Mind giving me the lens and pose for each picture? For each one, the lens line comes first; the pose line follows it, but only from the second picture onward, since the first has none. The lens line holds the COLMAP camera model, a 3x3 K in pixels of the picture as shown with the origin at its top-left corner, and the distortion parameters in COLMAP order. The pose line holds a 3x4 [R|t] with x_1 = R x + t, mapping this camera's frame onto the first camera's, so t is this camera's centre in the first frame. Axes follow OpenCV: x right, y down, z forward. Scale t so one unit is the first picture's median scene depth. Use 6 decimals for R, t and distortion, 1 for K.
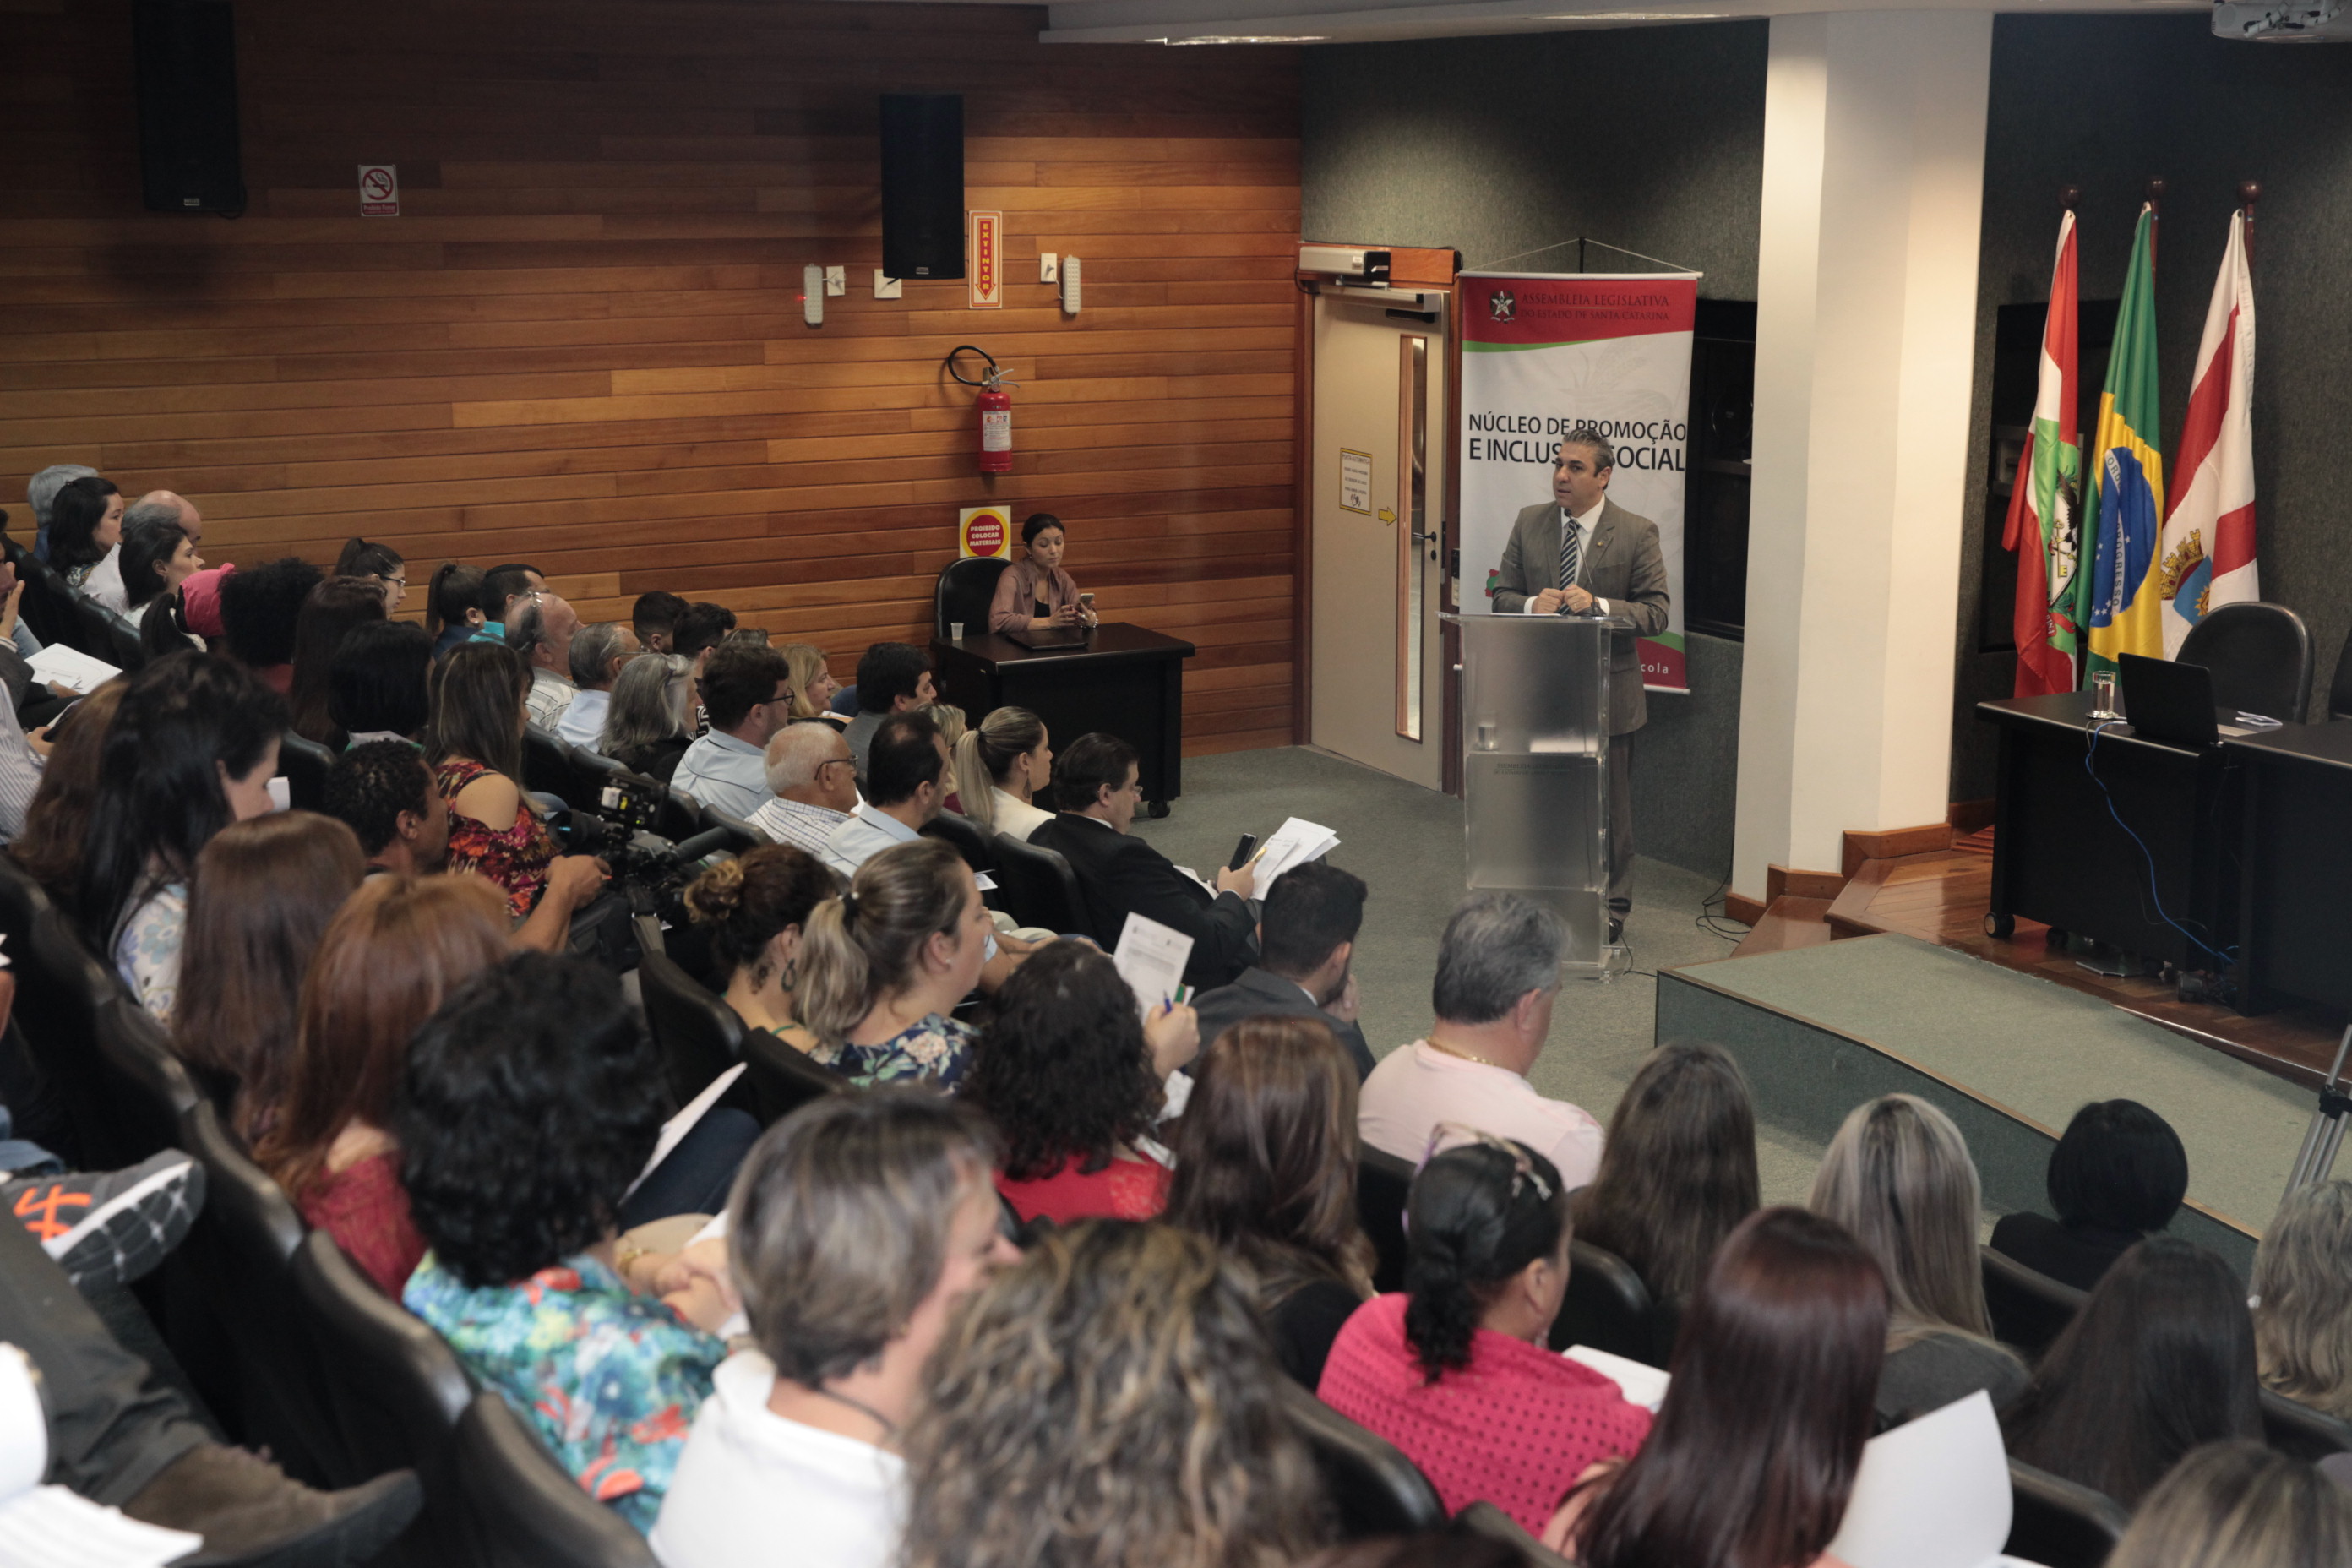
lens RADIAL K [[3221.1, 0, 1176.0], [0, 3221.1, 784.0], [0, 0, 1]] dist [0.087691, 0.074074]
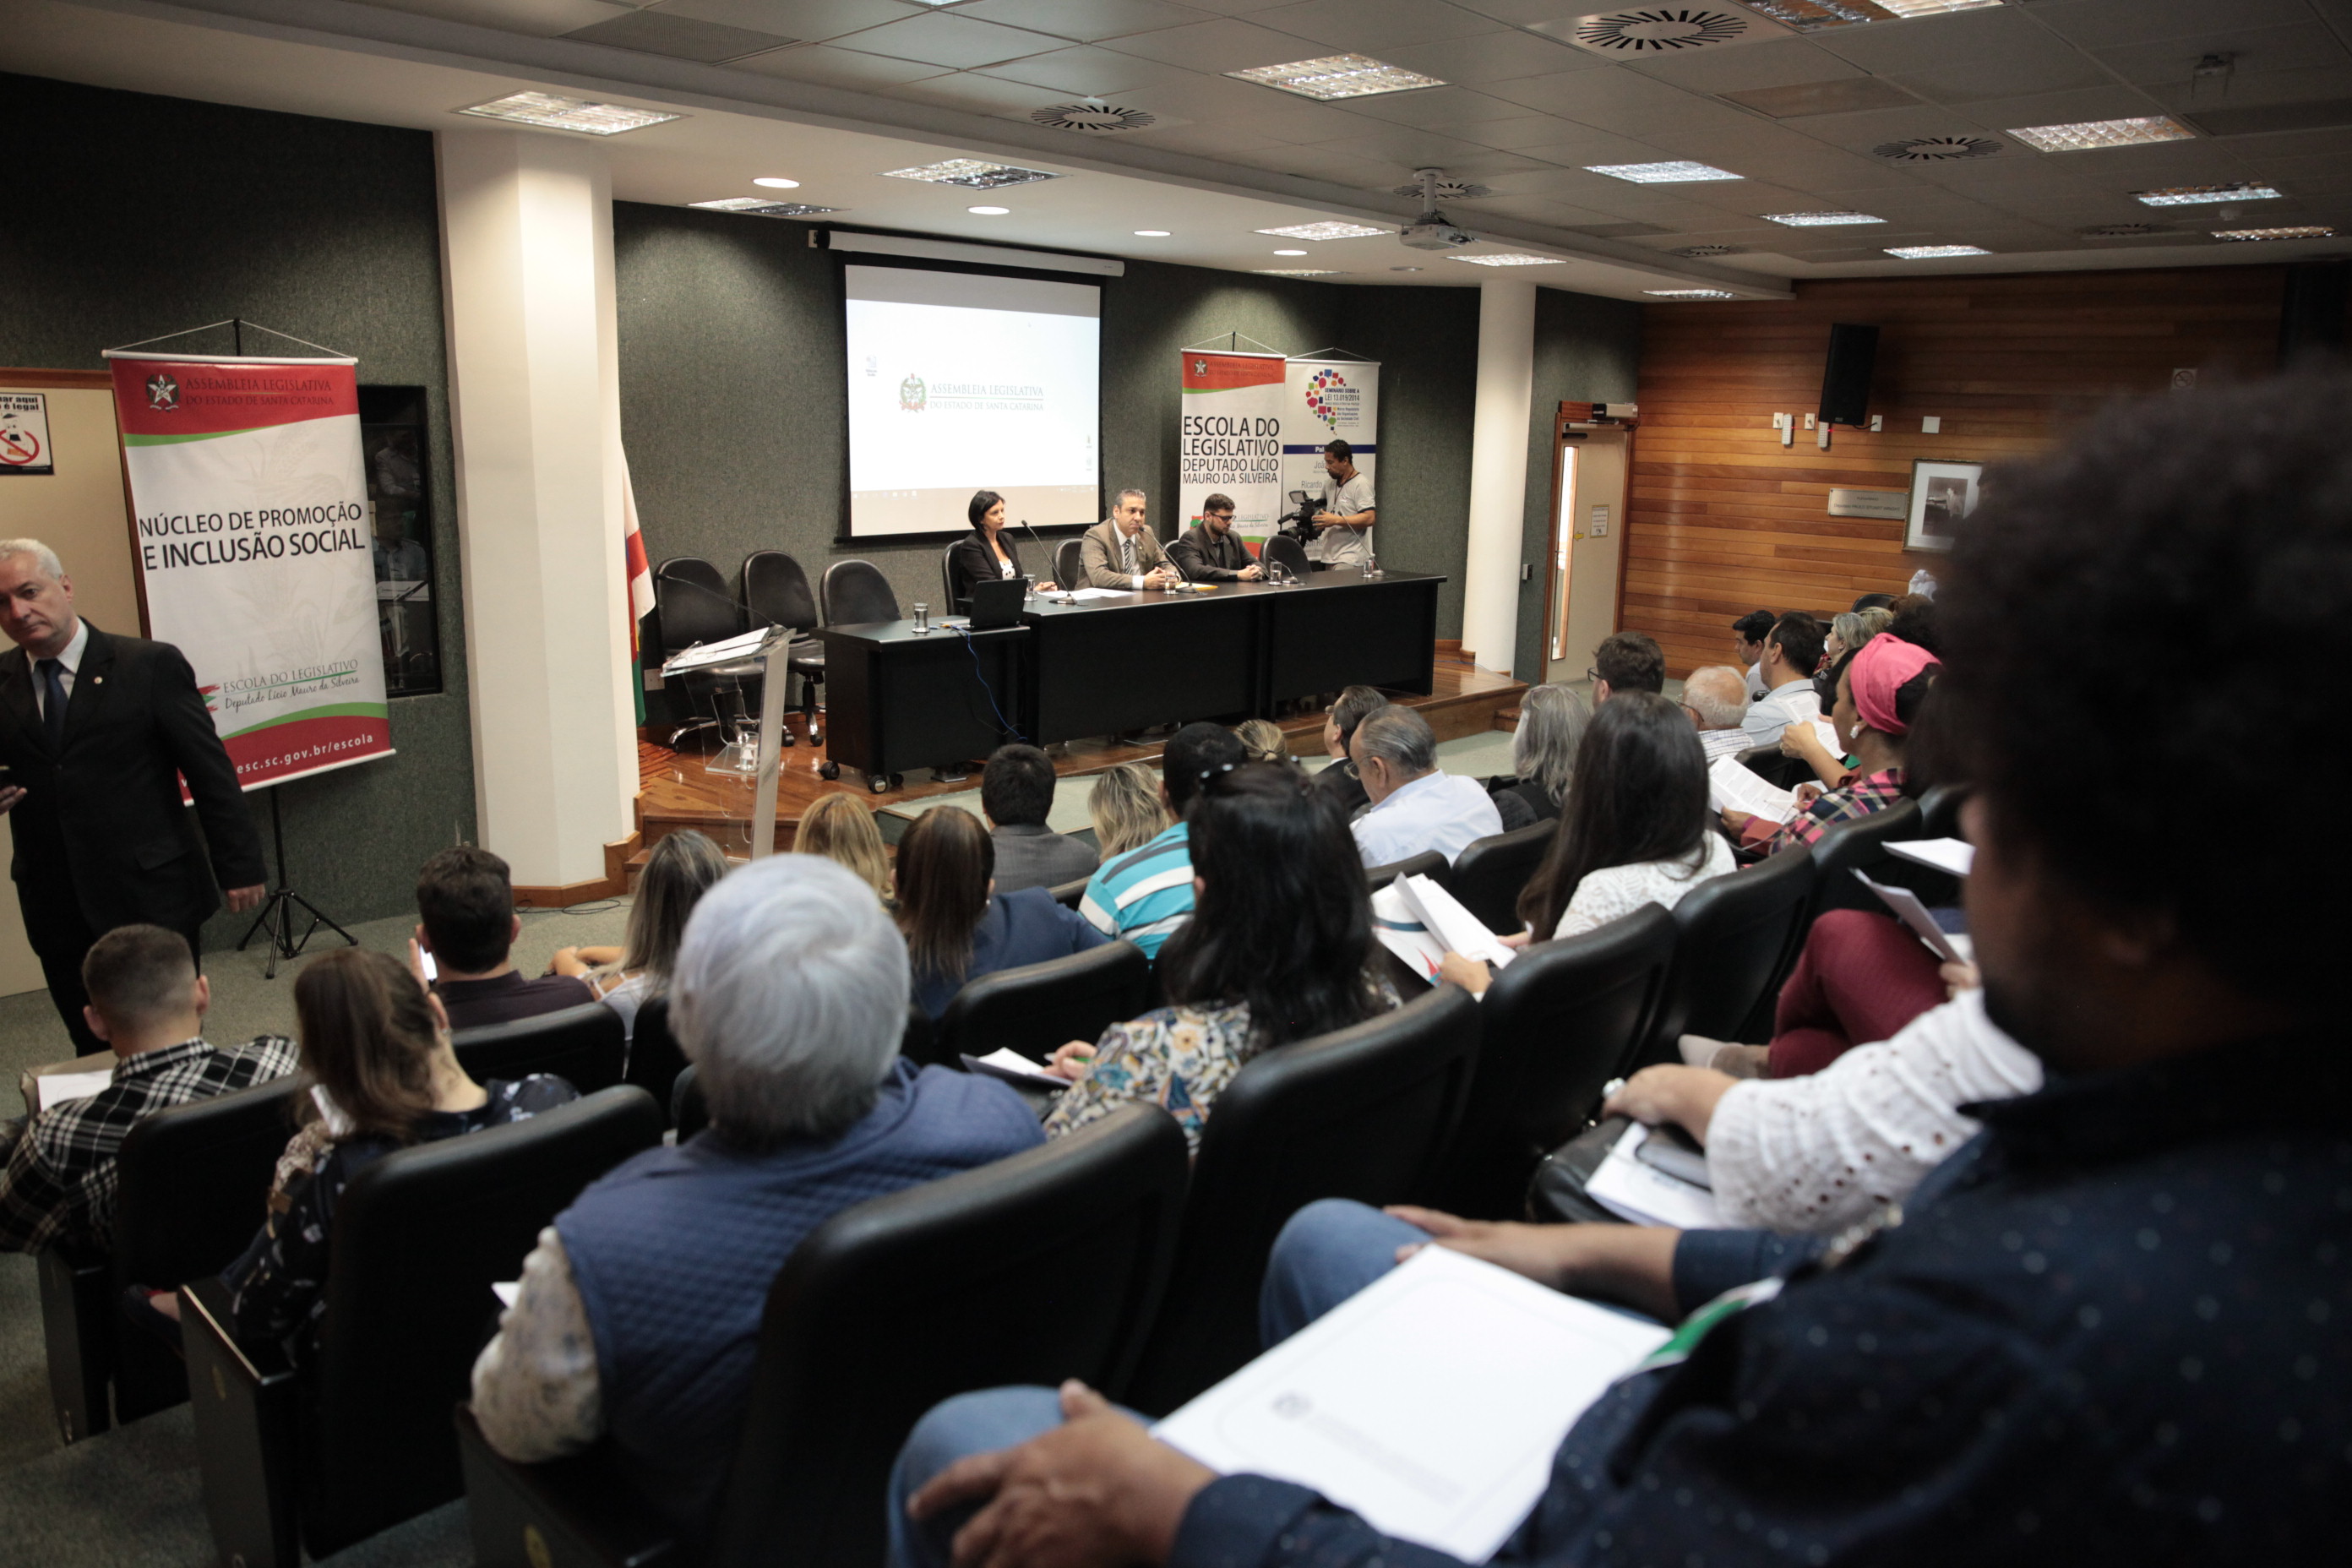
lens RADIAL K [[1609.1, 0, 1176.0], [0, 1609.1, 784.0], [0, 0, 1]] dist [-0.113162, 0.091944]
pose [[-0.306278, -0.212396, 0.927945, -0.396234], [0.173313, 0.946058, 0.273746, -0.112601], [-0.936032, 0.244668, -0.252946, 0.856519]]
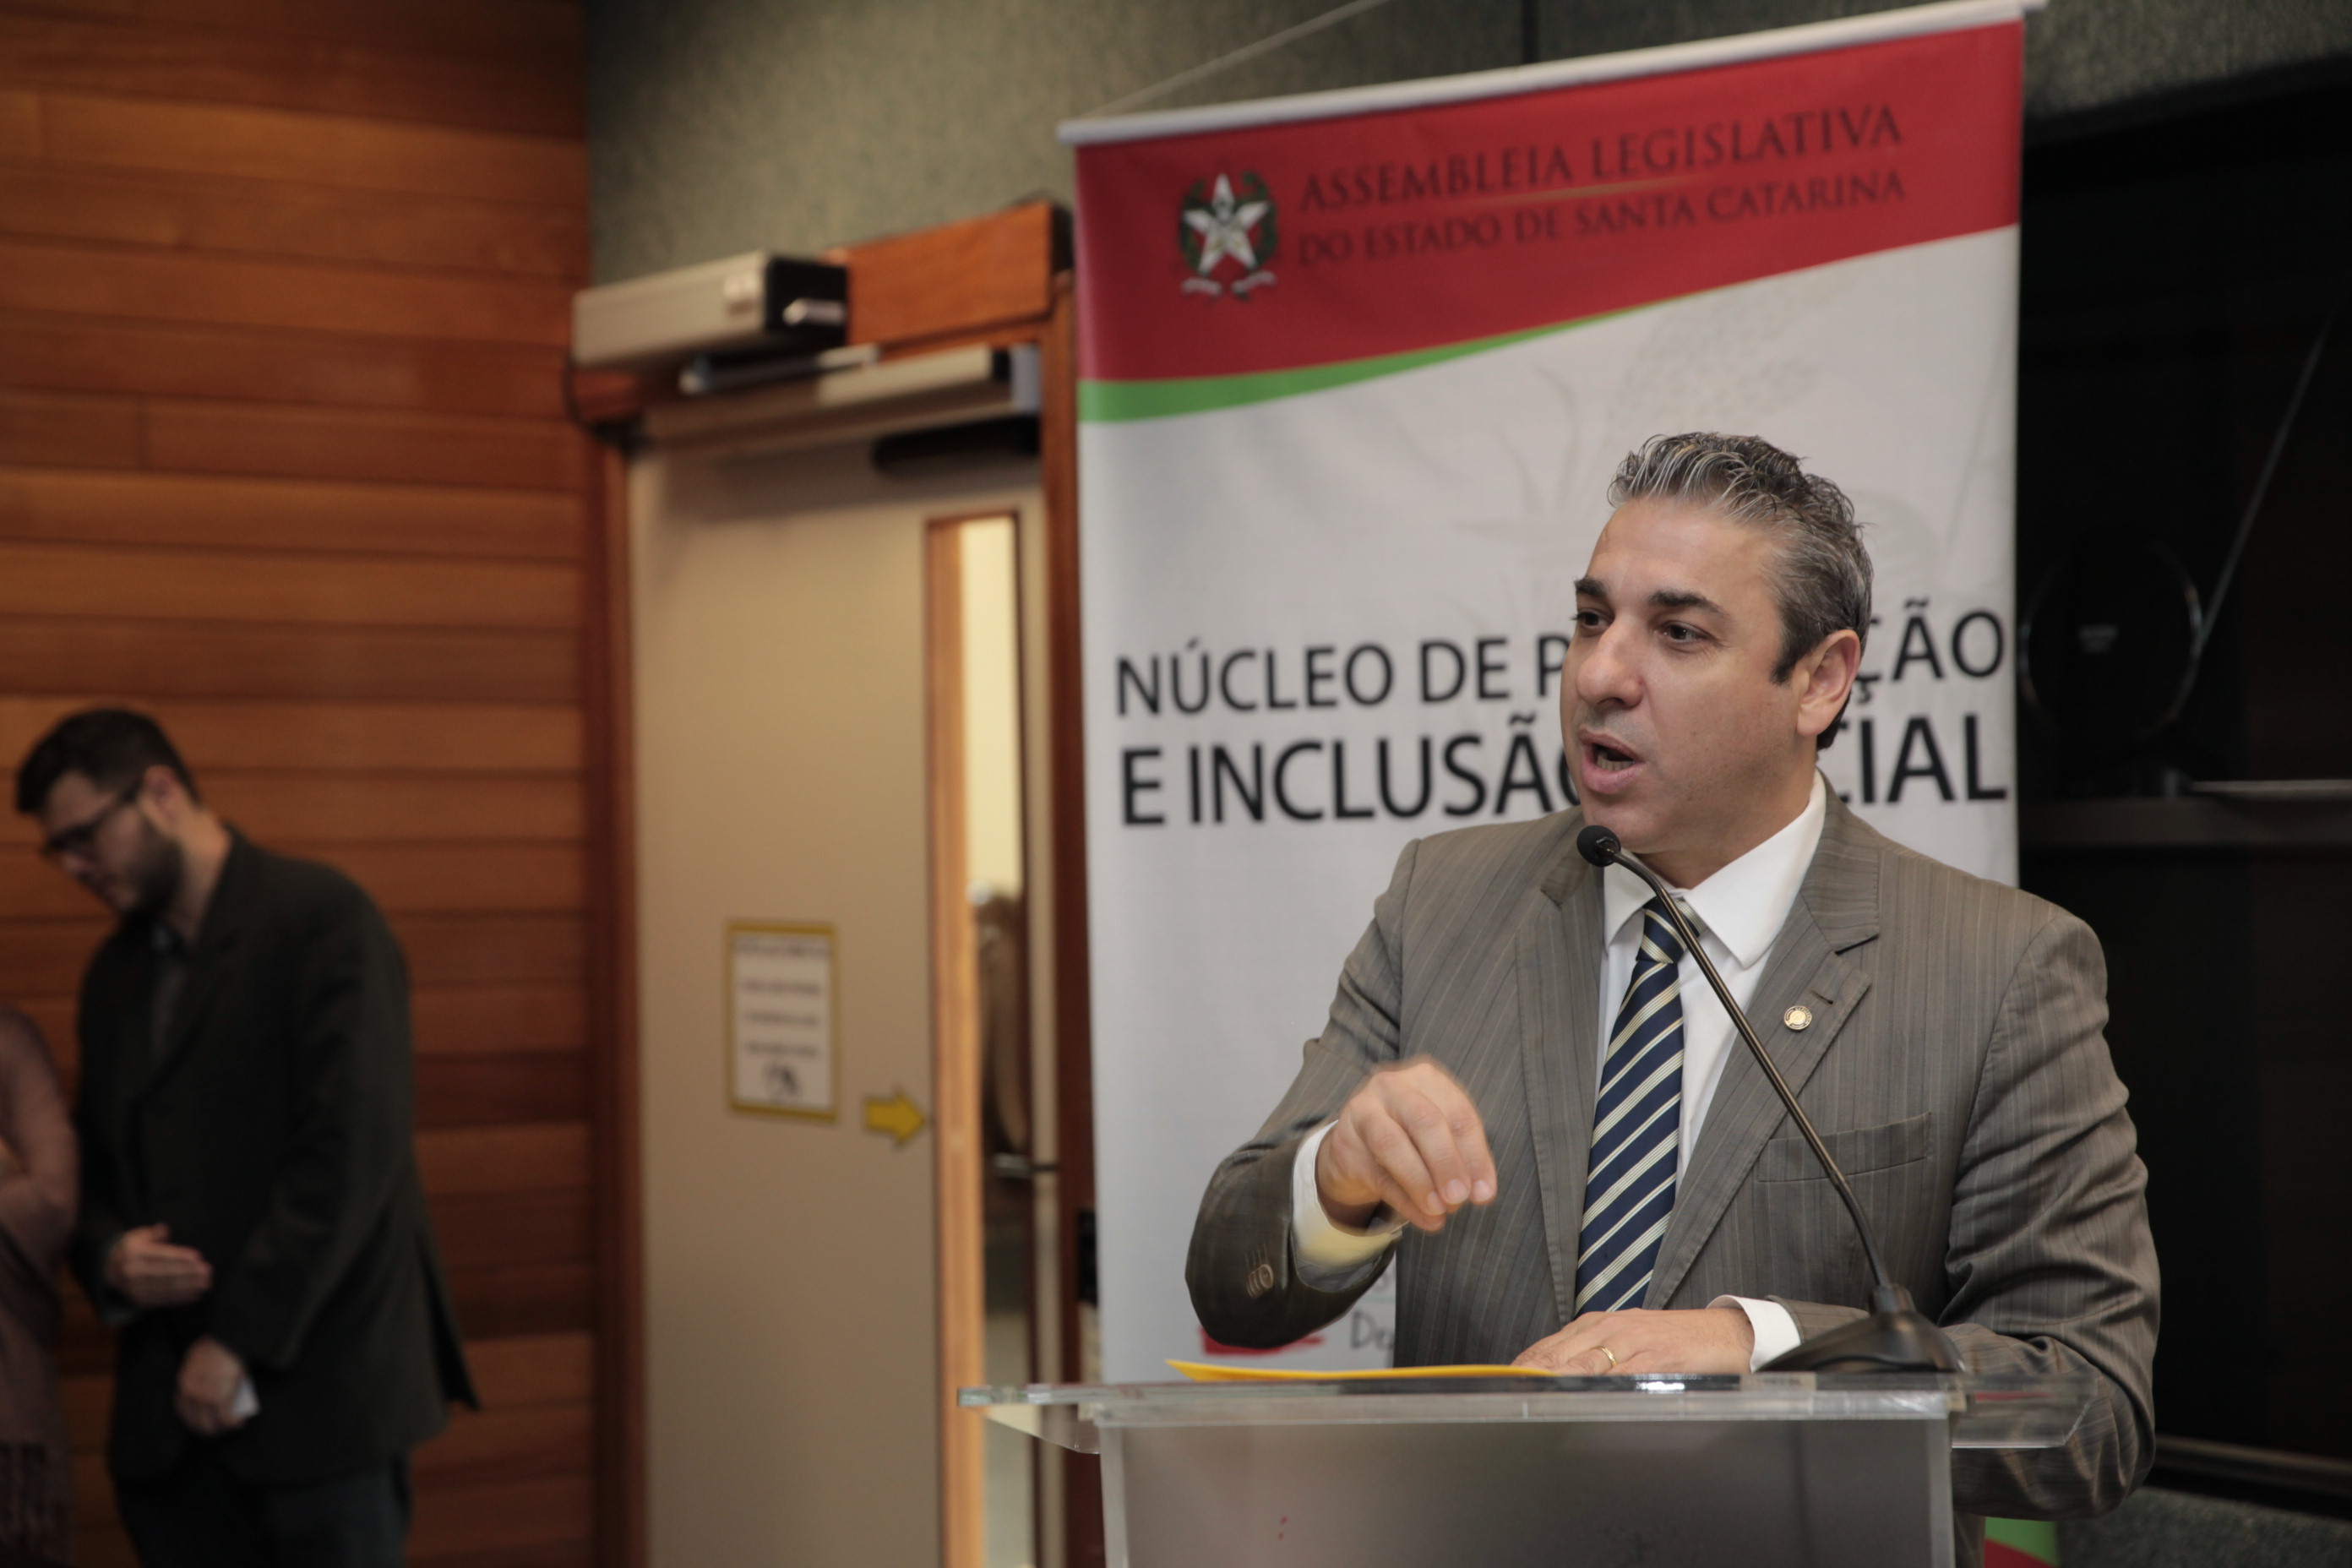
lens RADIAL K [[4420.7, 0, 1118.0], [0, 4420.7, 784.2], [0, 0, 1]] dist [0.199037, -0.149721]
pose [[0.995946, -0.014039, 0.088846, 0.058398], [0.032336, 0.977594, -0.208000, -0.029126], [-0.083935, 0.210029, 0.974086, 0.646353]]
